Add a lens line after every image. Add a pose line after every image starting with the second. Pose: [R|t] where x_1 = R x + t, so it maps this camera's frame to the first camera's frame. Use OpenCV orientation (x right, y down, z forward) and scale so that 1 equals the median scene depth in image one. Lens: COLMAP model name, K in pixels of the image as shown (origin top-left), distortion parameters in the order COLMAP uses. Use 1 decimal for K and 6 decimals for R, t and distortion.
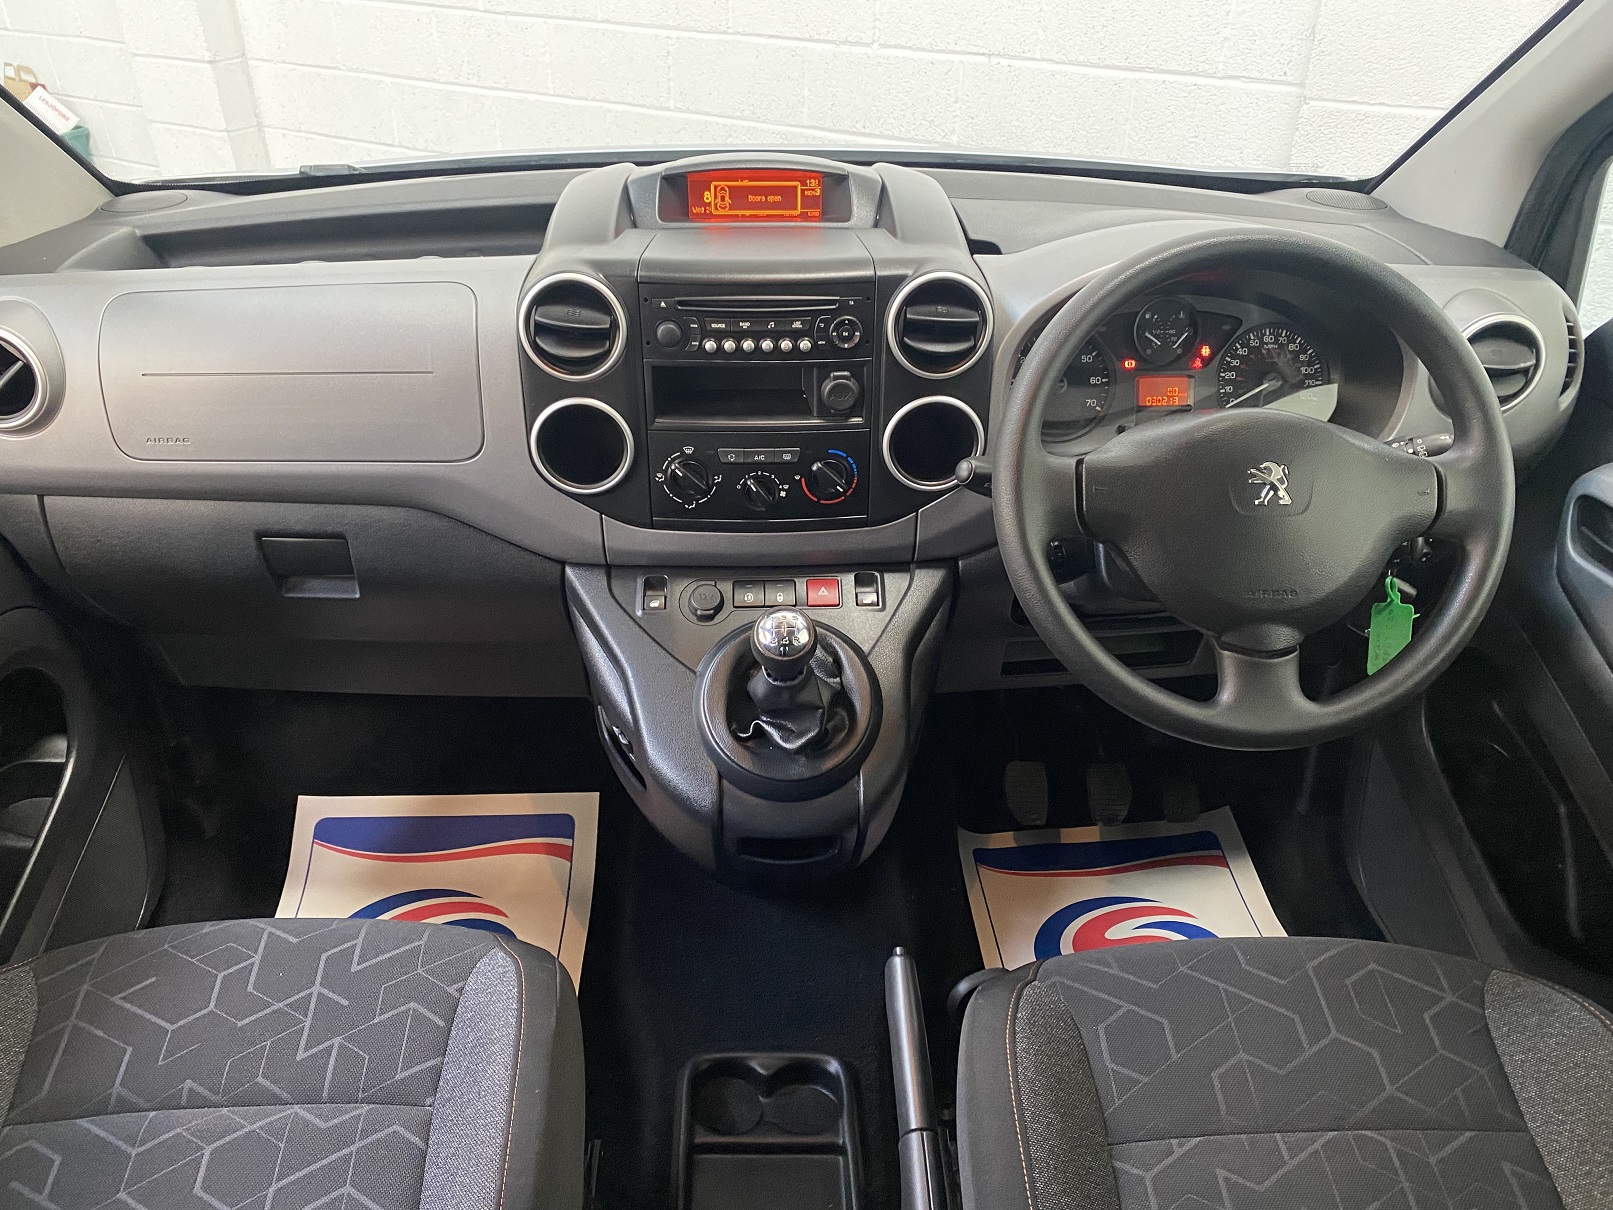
lens RADIAL K [[1203.9, 0, 756.6], [0, 1203.9, 583.6], [0, 0, 1]] dist [0.009460, 0.004626]
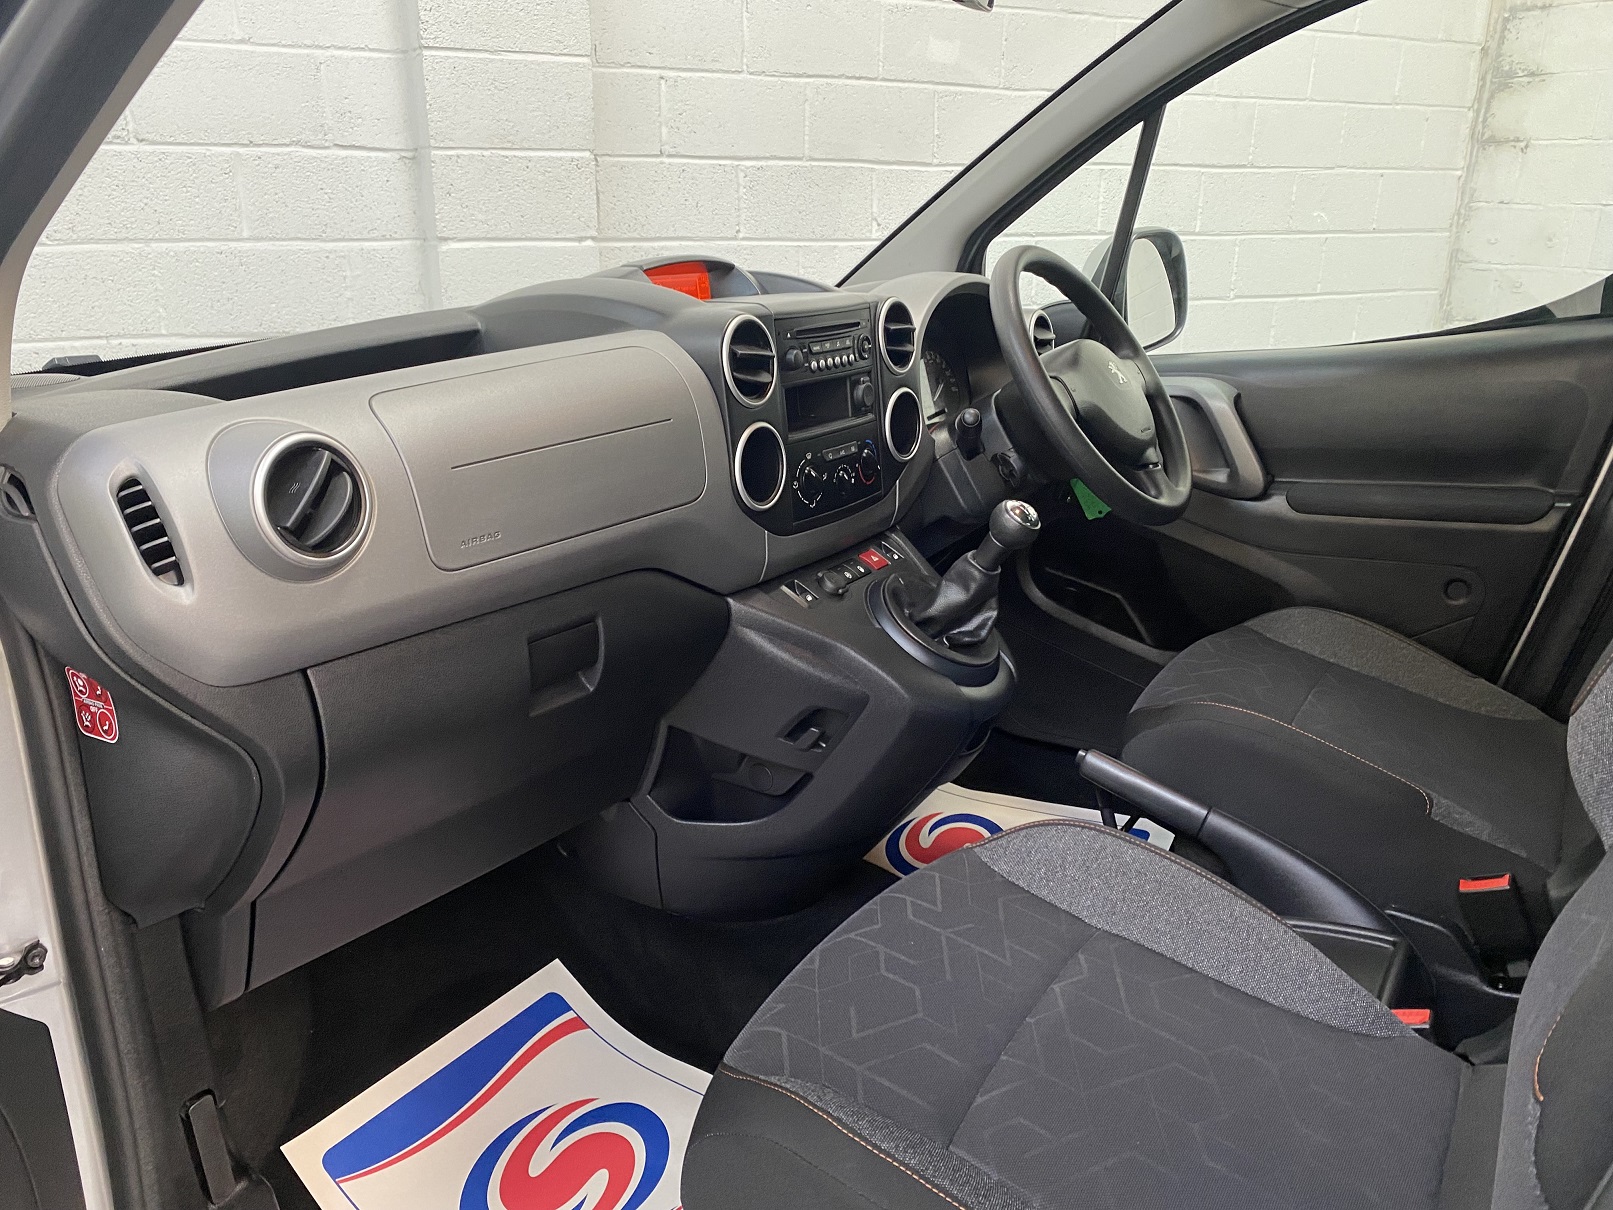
lens RADIAL K [[1248.9, 0, 765.0], [0, 1248.9, 620.1], [0, 0, 1]] dist [0.051054, -0.050632]
pose [[0.575992, -0.255955, 0.776350, -1.110952], [0.435468, 0.899816, -0.026423, 0.053098], [-0.691809, 0.353295, 0.629748, 0.293178]]
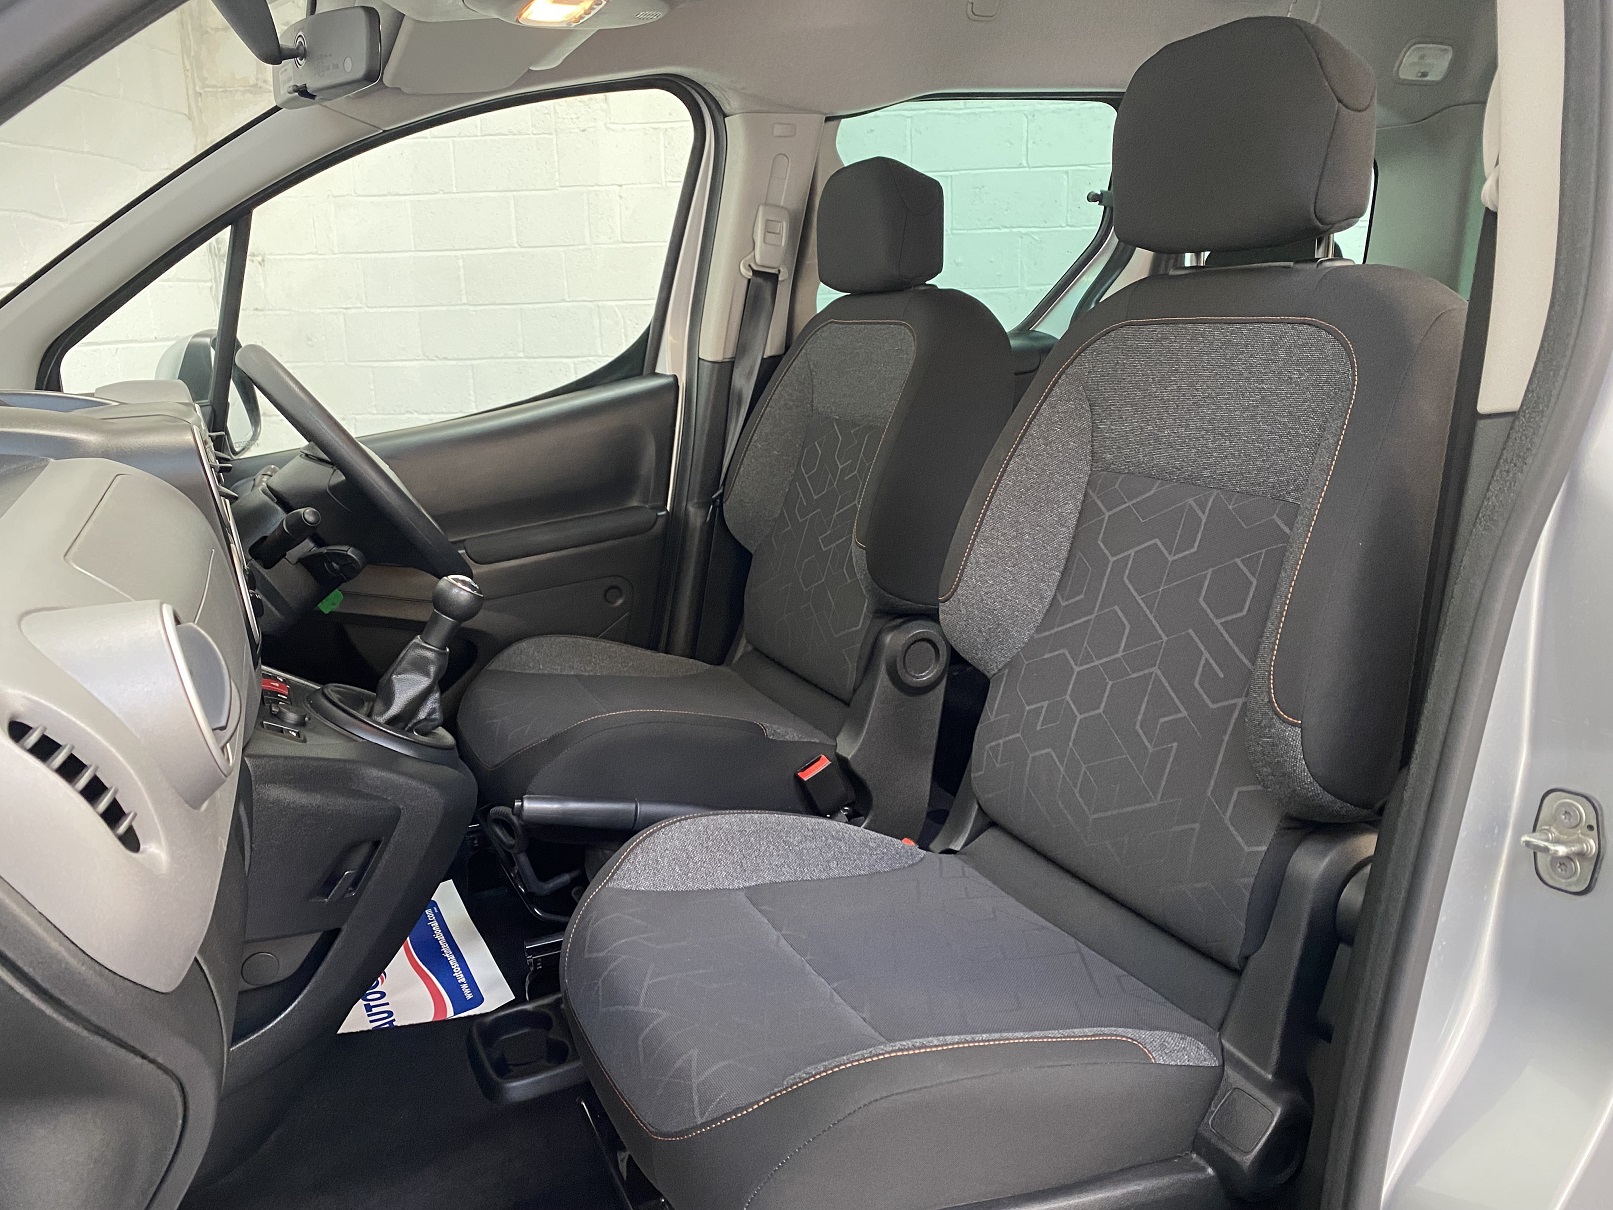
lens RADIAL K [[1241.8, 0, 816.2], [0, 1241.8, 600.6], [0, 0, 1]] dist [0.086047, -0.158361]
pose [[-0.401740, -0.203894, 0.892766, -1.258100], [0.521454, 0.750474, 0.406048, -0.281394], [-0.752789, 0.628662, -0.195174, 0.845739]]
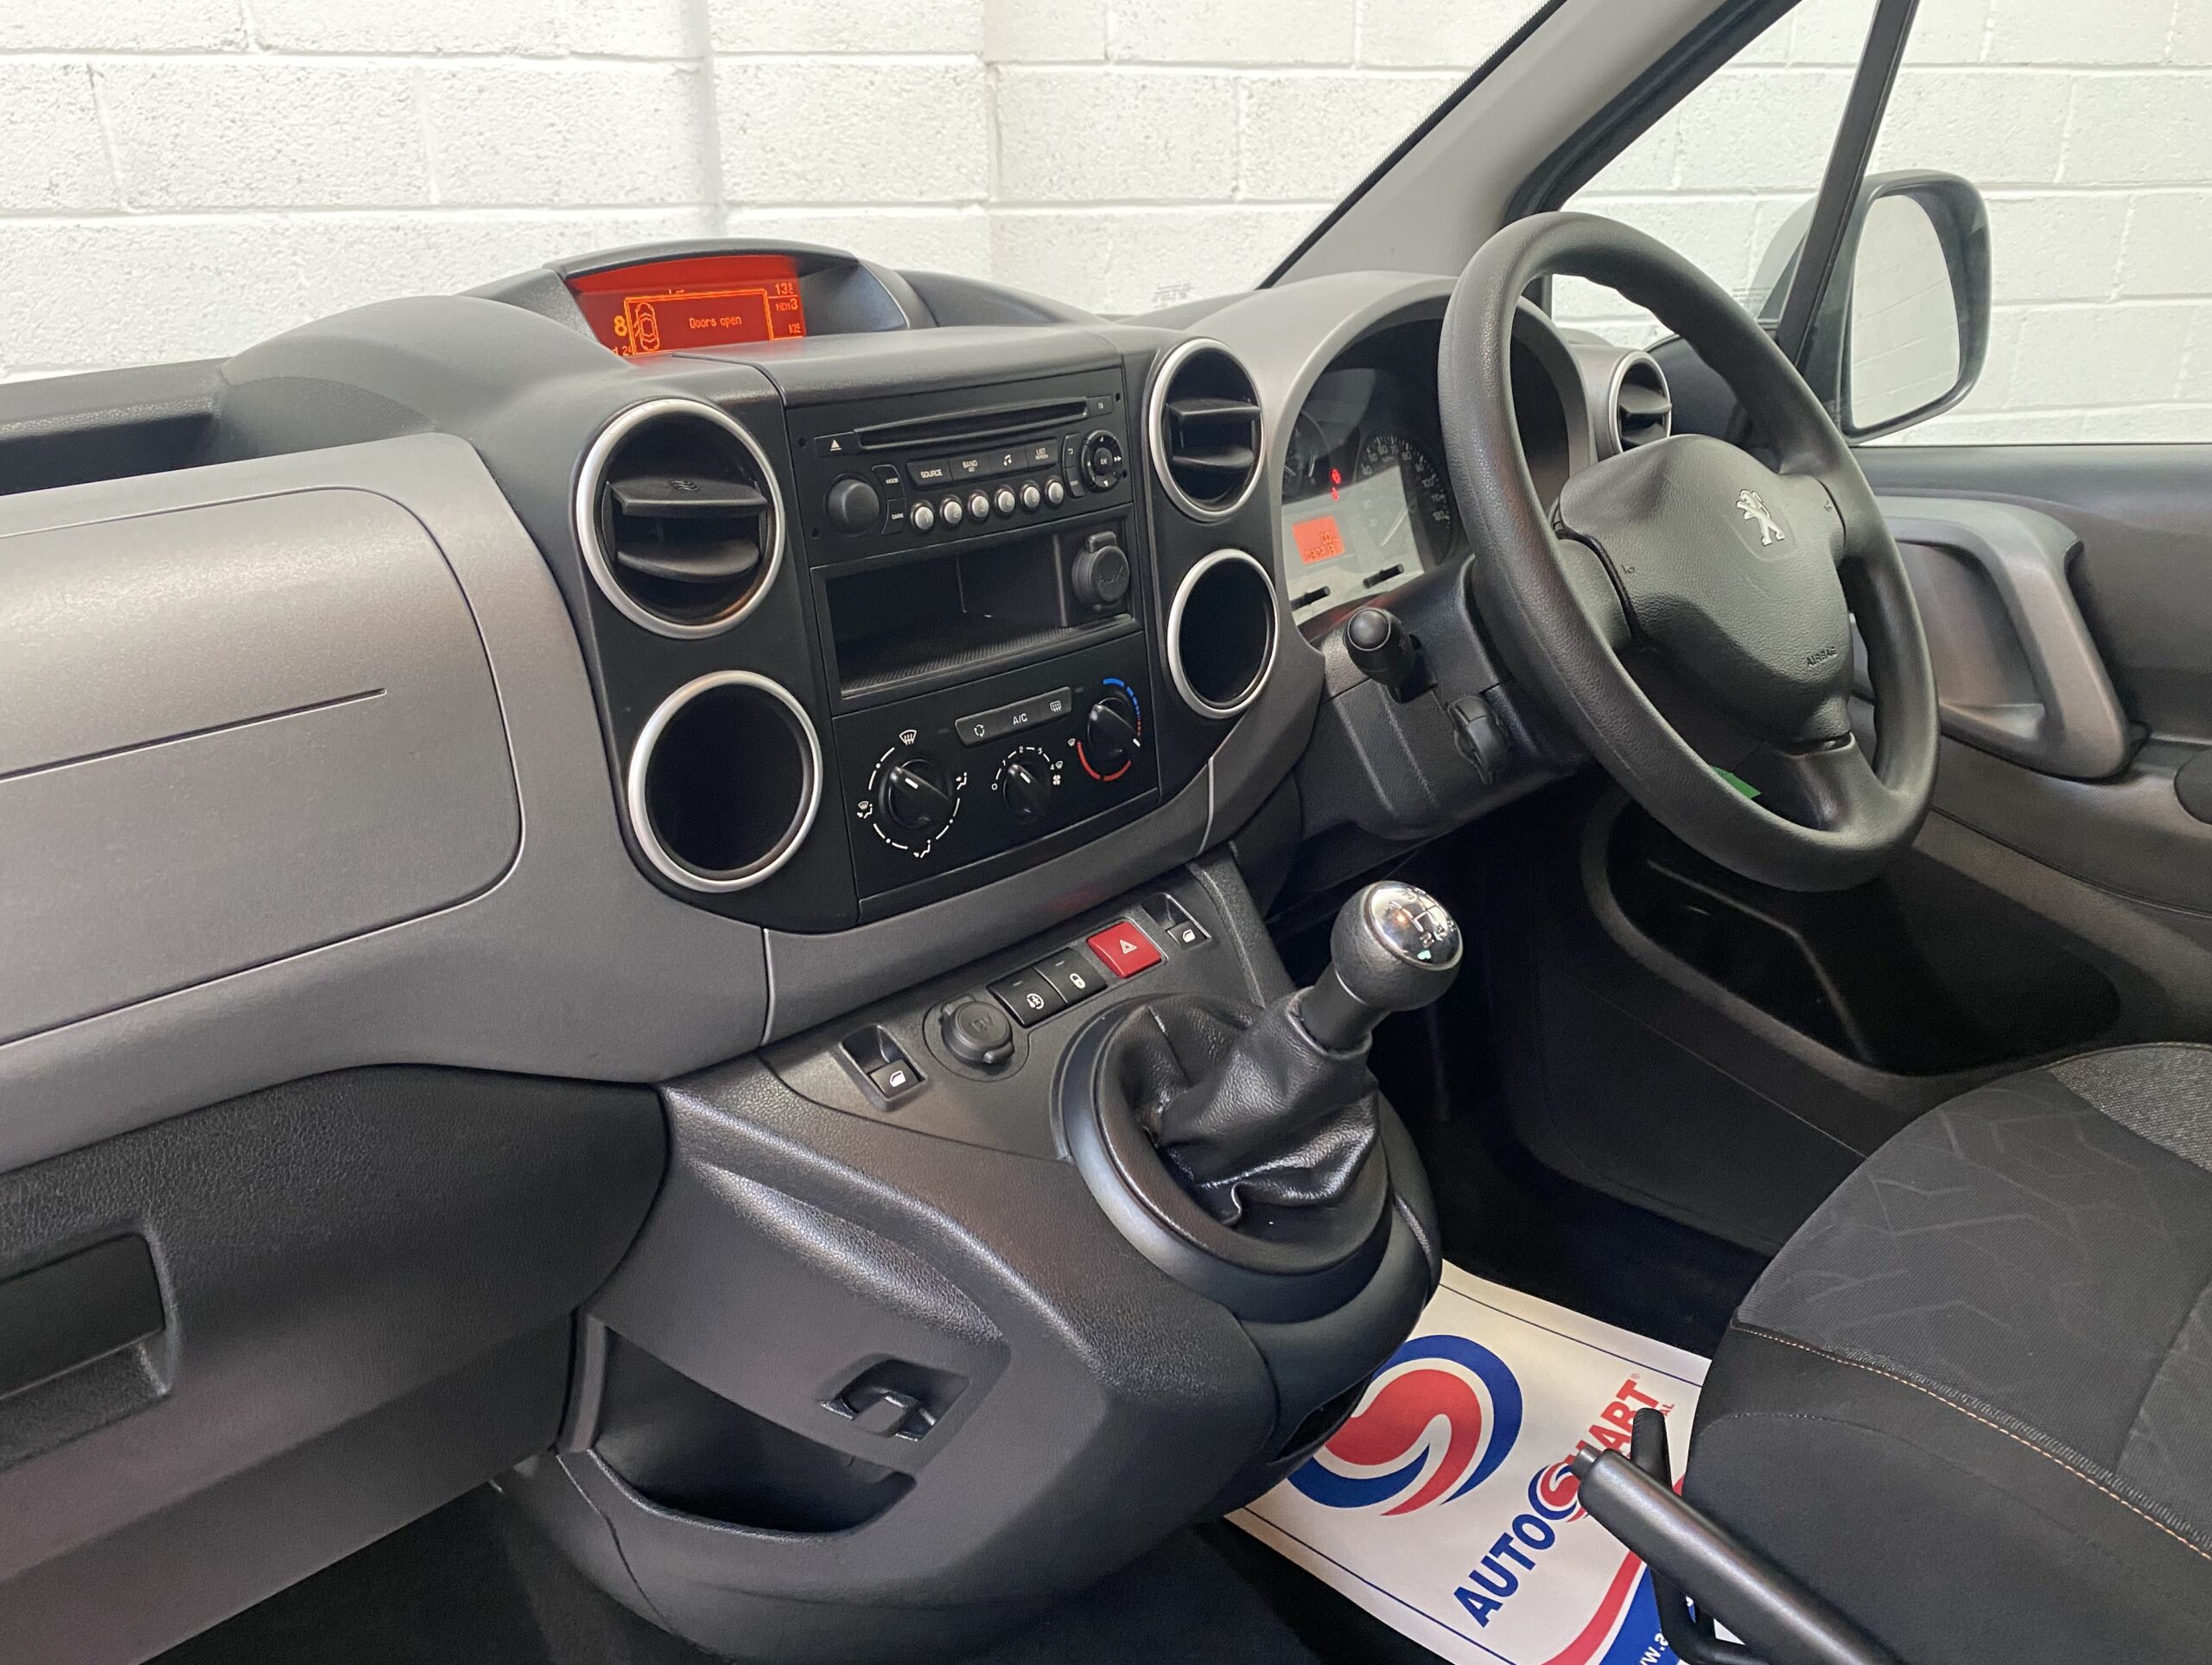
lens RADIAL K [[1722.0, 0, 1111.7], [0, 1722.0, 809.5], [0, 0, 1]] dist [0.017405, 0.007875]
pose [[0.703446, -0.256991, 0.662660, -0.479478], [0.385609, 0.921191, -0.052089, -0.013580], [-0.597050, 0.292170, 0.747106, 0.426592]]
